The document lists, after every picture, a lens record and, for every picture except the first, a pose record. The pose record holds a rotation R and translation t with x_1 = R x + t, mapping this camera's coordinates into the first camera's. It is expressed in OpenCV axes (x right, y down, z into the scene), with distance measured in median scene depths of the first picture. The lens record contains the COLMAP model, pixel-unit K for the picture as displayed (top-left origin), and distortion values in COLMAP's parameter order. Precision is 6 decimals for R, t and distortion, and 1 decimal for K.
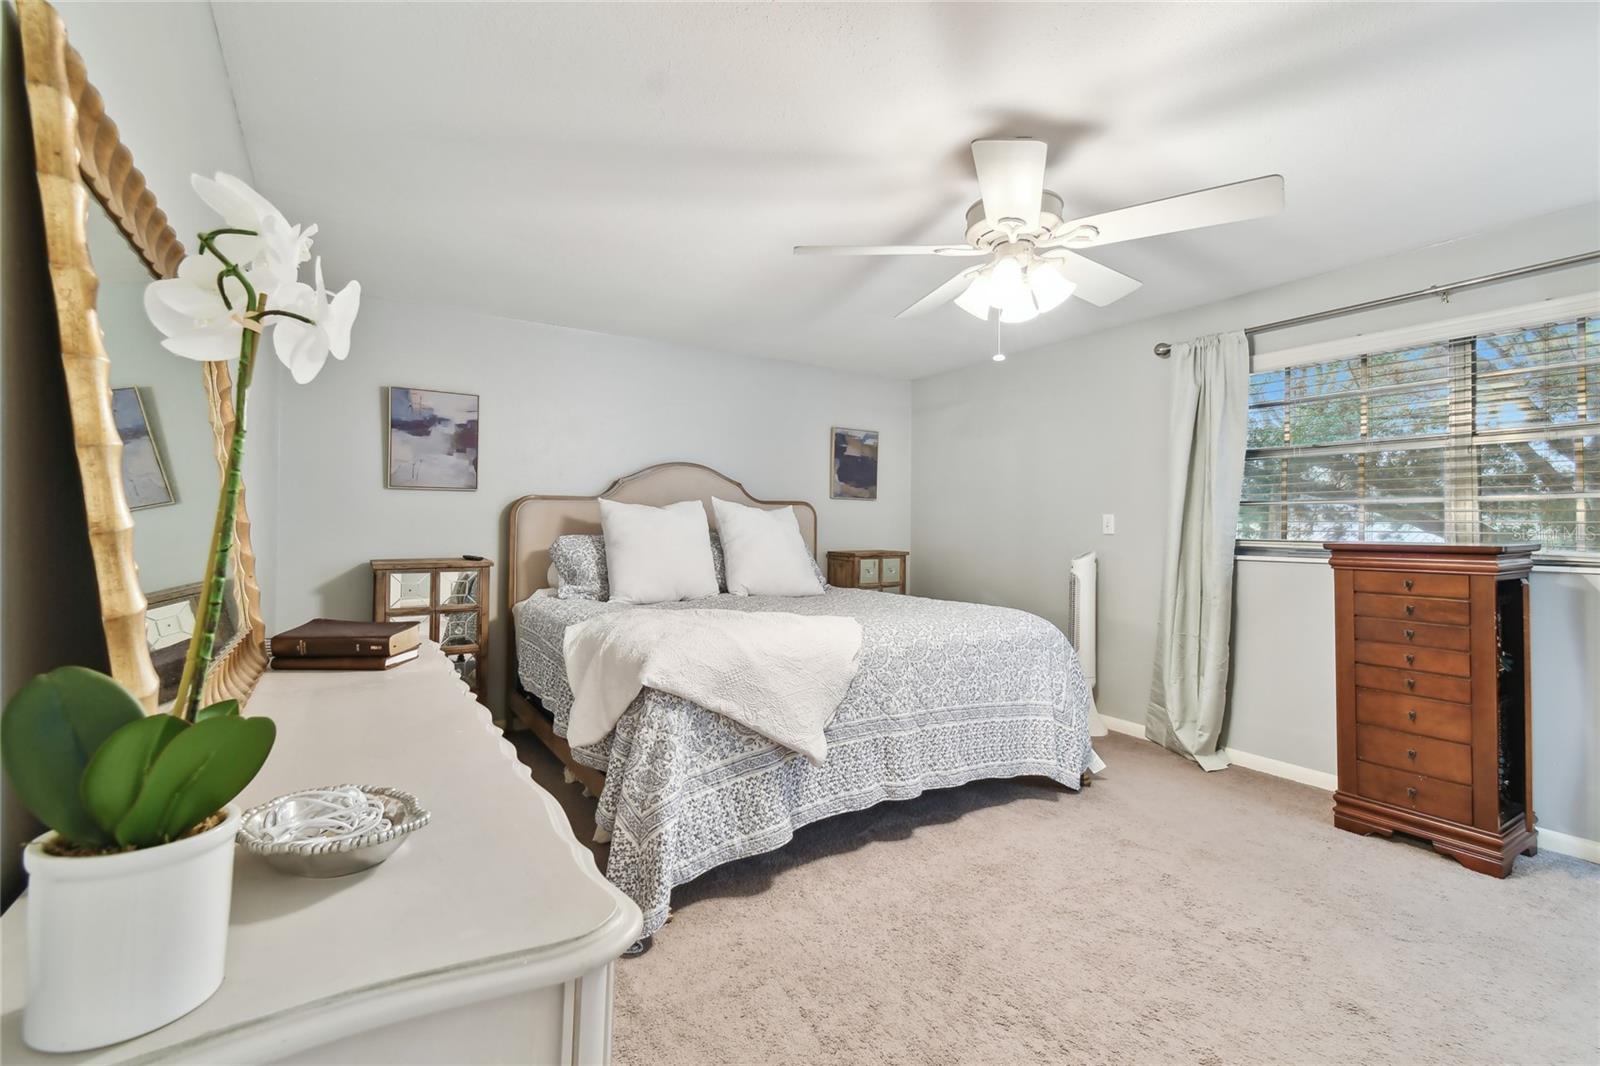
lens RADIAL K [[702.6, 0, 801.7], [0, 702.6, 519.2], [0, 0, 1]] dist [0.054650, -0.024586]
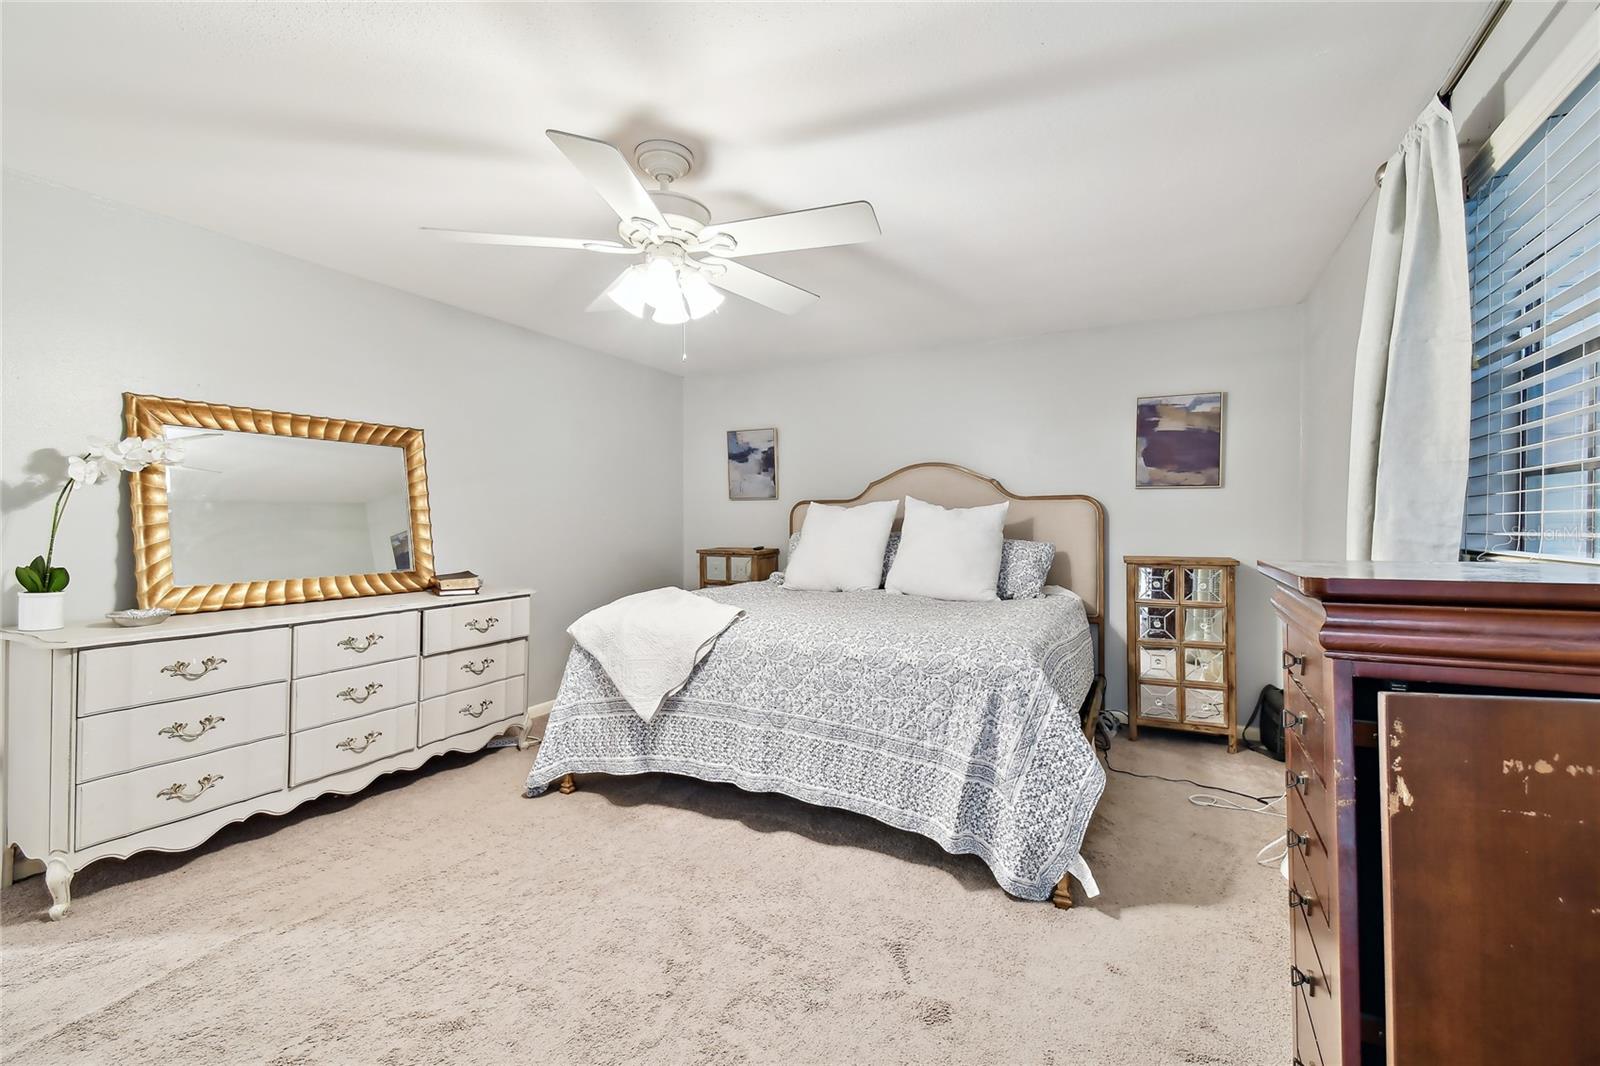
lens RADIAL K [[702.6, 0, 801.7], [0, 702.6, 519.2], [0, 0, 1]] dist [0.054650, -0.024586]
pose [[0.502259, -0.009113, -0.864669, 0.748702], [0.011730, 0.999924, -0.003725, 0.004085], [0.864638, -0.008272, 0.502327, 0.384018]]
